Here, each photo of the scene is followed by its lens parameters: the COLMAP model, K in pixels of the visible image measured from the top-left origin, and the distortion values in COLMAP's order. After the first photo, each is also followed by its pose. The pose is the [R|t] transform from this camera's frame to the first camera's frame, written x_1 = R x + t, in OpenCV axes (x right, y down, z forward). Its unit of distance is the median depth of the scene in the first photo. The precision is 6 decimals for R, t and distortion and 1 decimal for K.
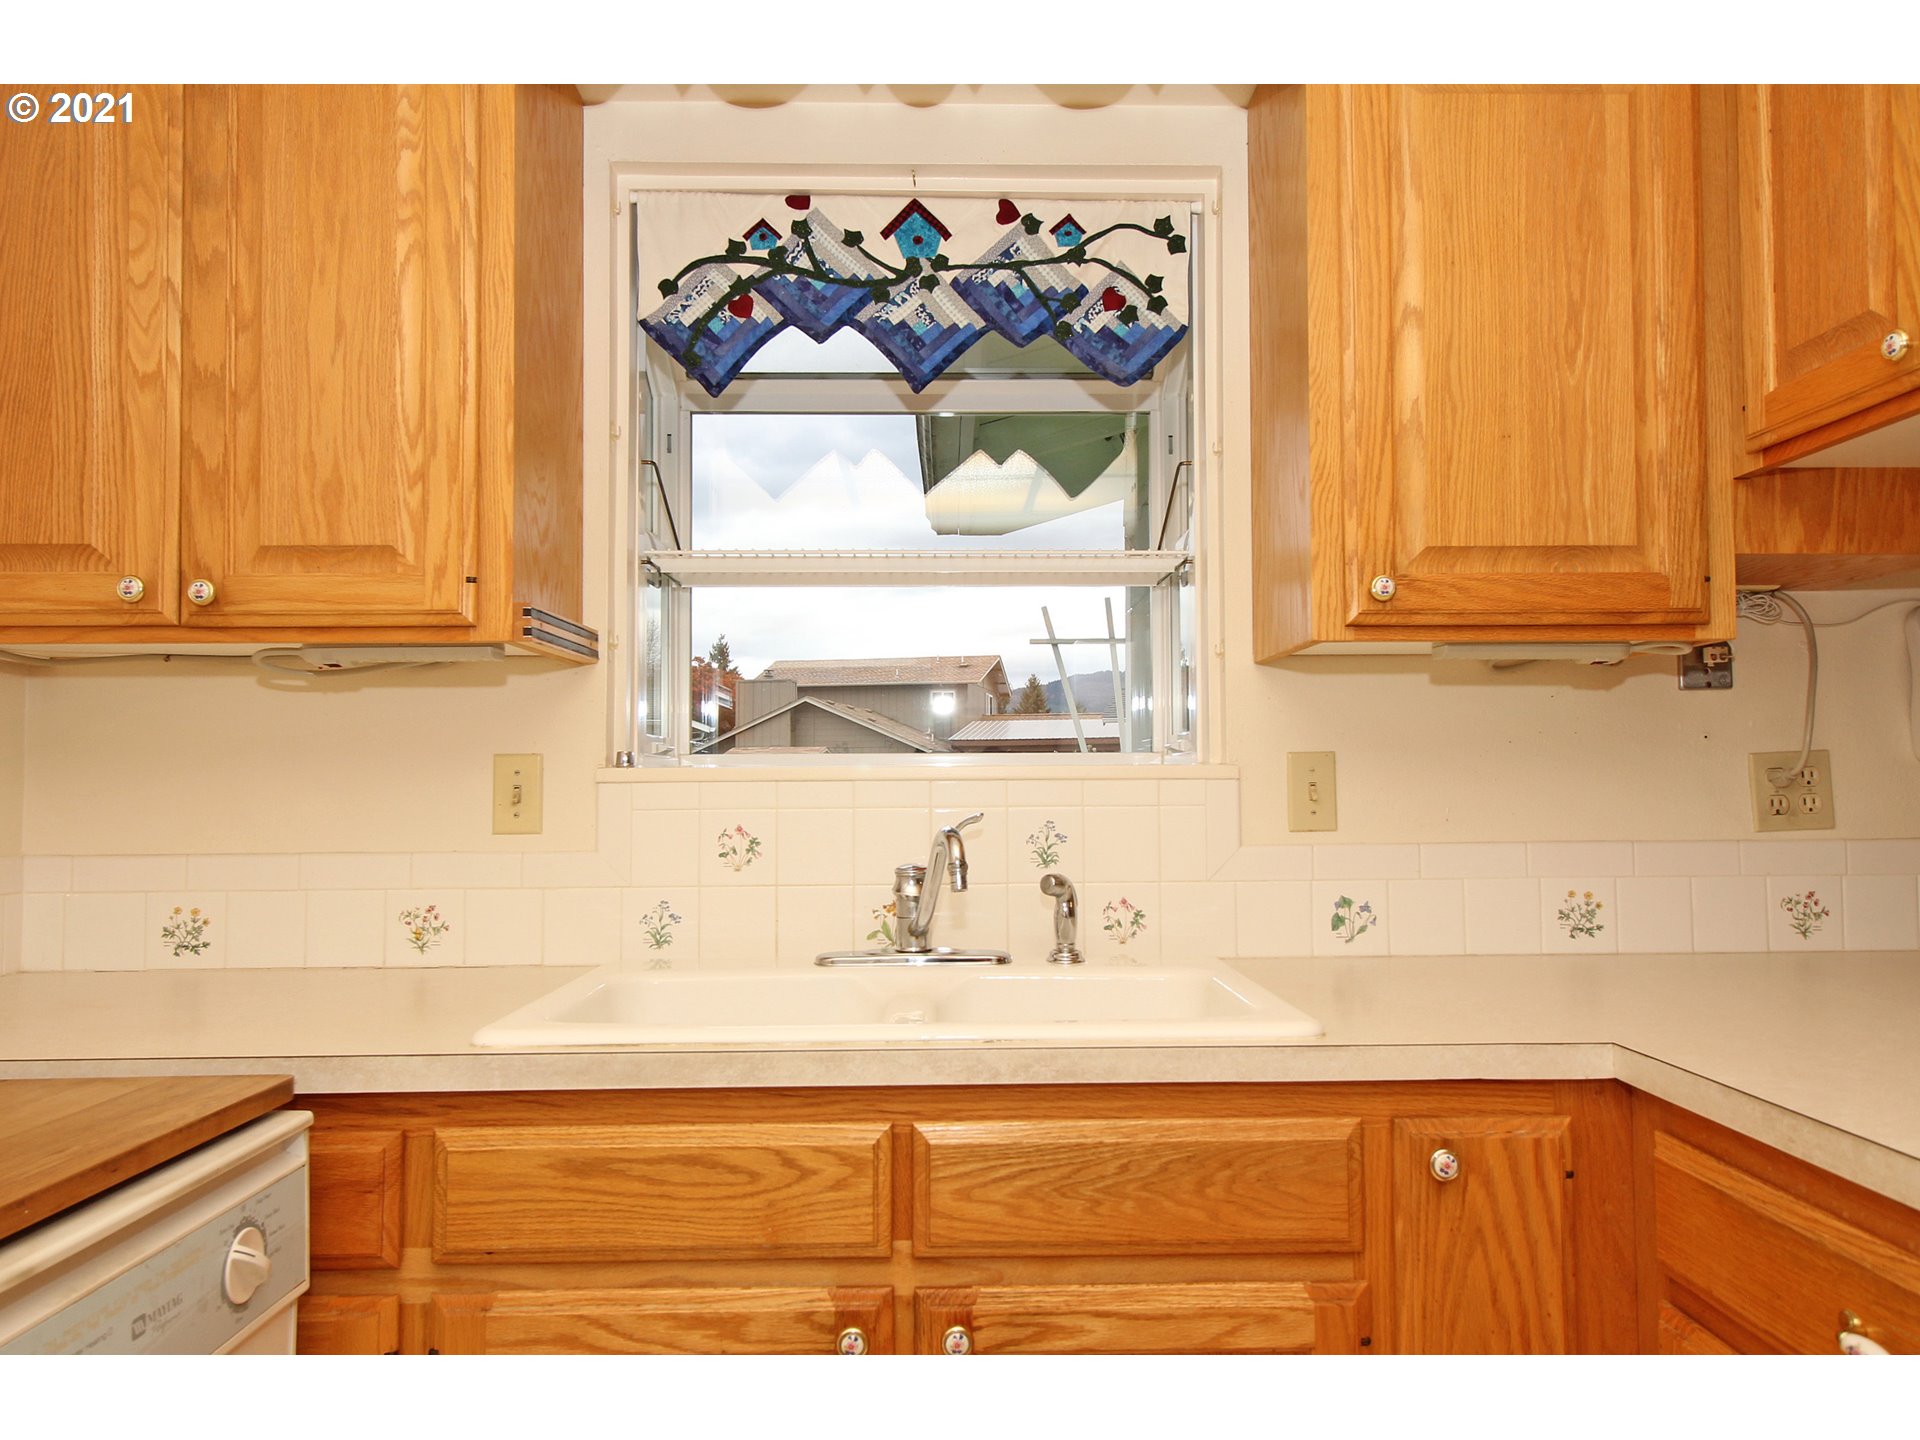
lens RADIAL K [[1337.6, 0, 976.1], [0, 1337.6, 725.6], [0, 0, 1]] dist [0.013373, 0.001289]
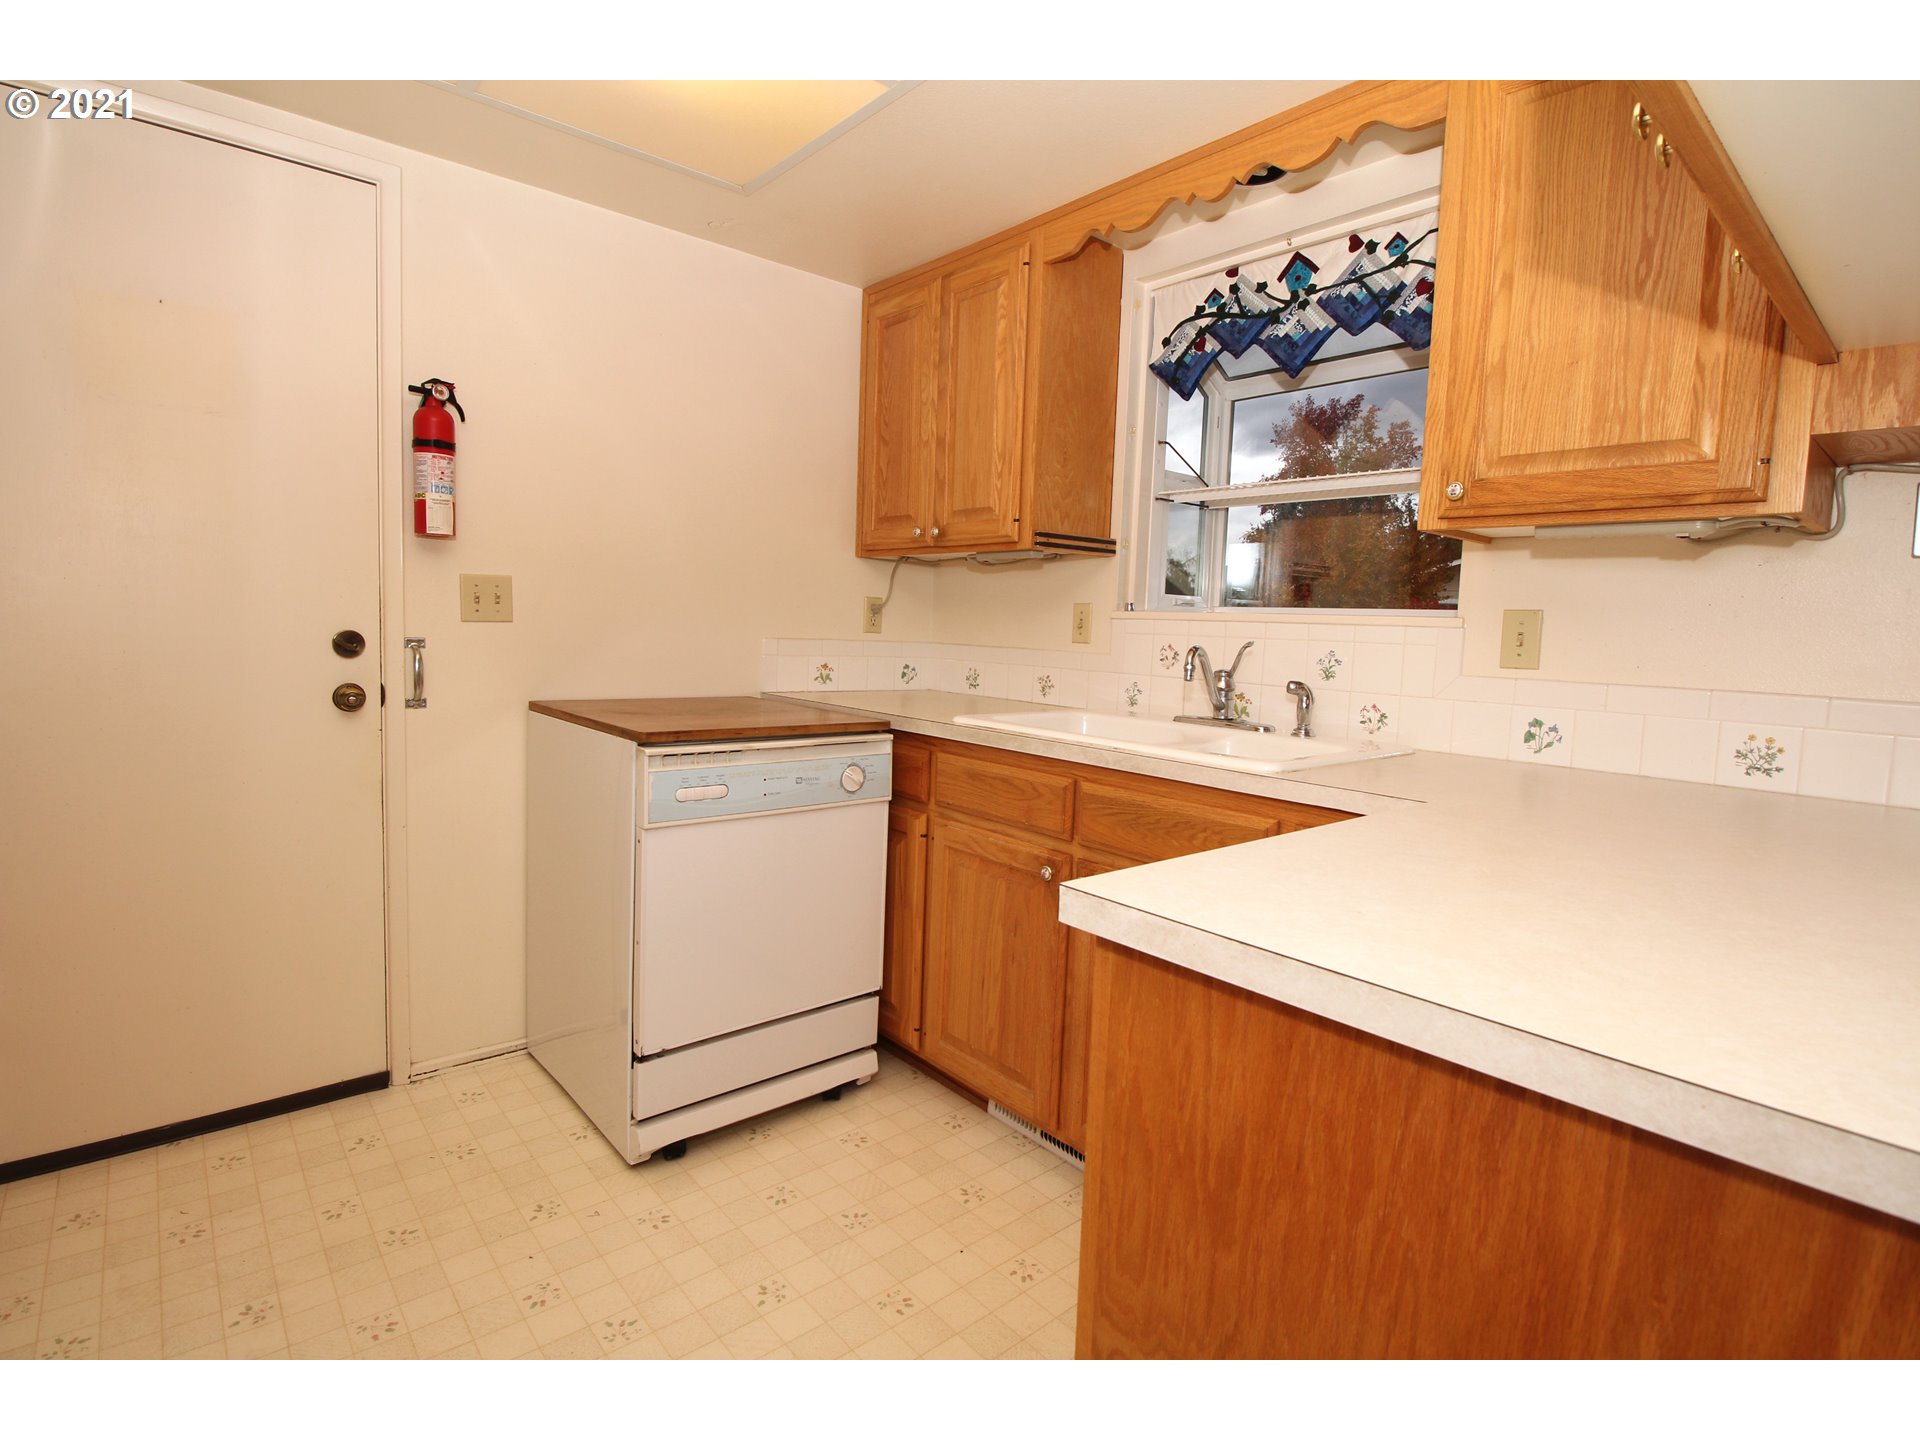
lens RADIAL K [[944.1, 0, 949.9], [0, 944.1, 694.7], [0, 0, 1]] dist [-0.001817, -0.009724]
pose [[0.626026, 0.088447, -0.774770, 0.634101], [-0.004710, 0.993958, 0.109664, 0.003592], [0.779788, -0.065003, 0.622659, -0.038831]]
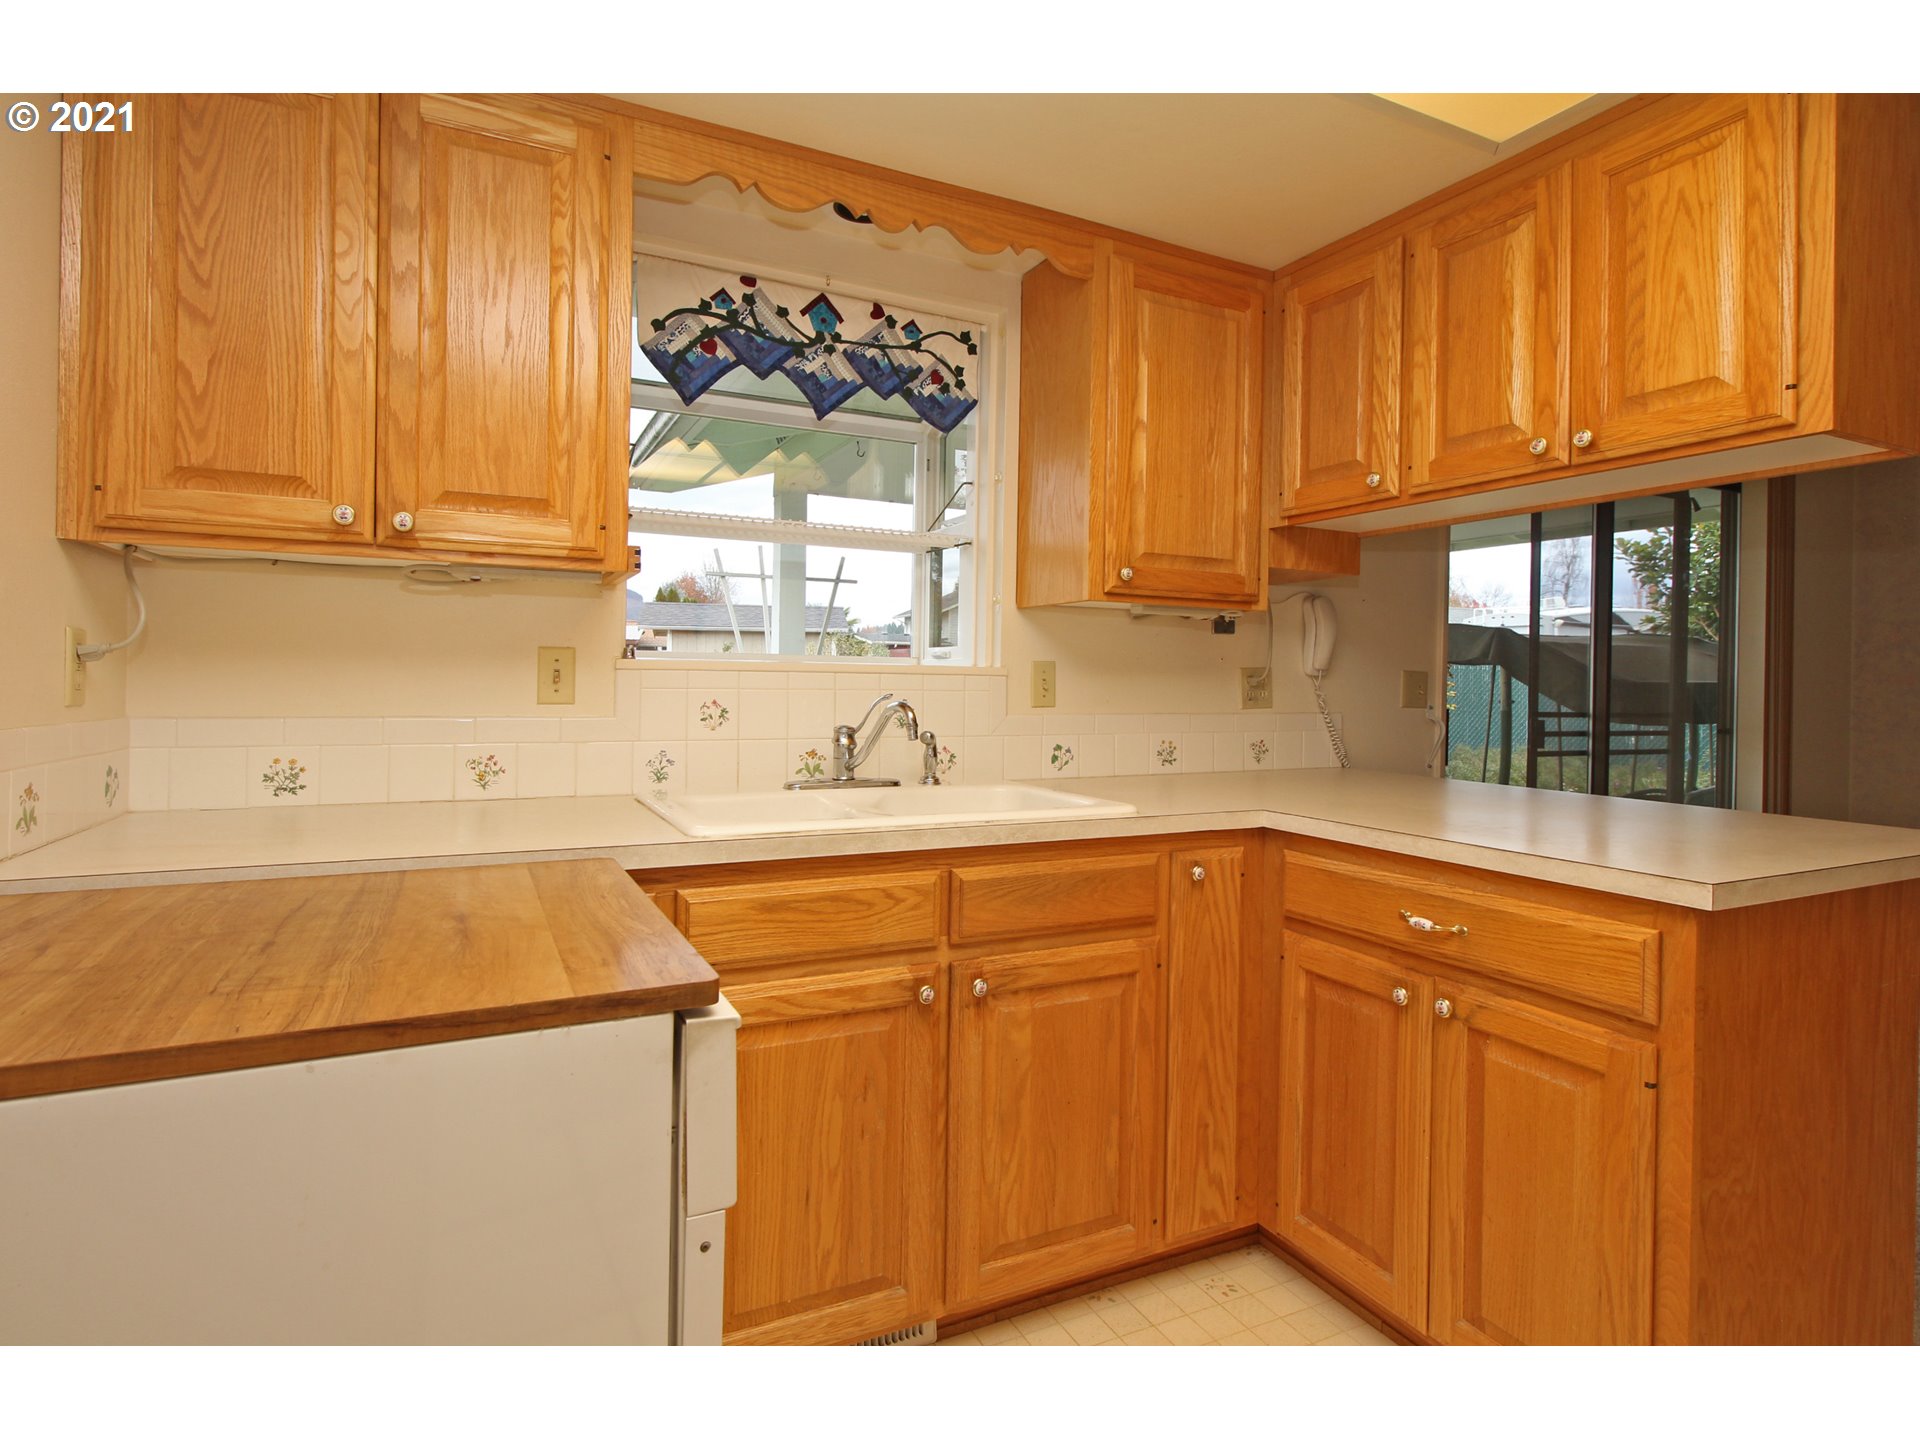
lens RADIAL K [[985.6, 0, 932.1], [0, 985.6, 673.4], [0, 0, 1]] dist [-0.002827, 0.000134]
pose [[0.911624, 0.022570, 0.410406, -0.405942], [-0.038895, 0.998748, 0.031471, 0.000925], [-0.409181, -0.044652, 0.911360, -0.102013]]
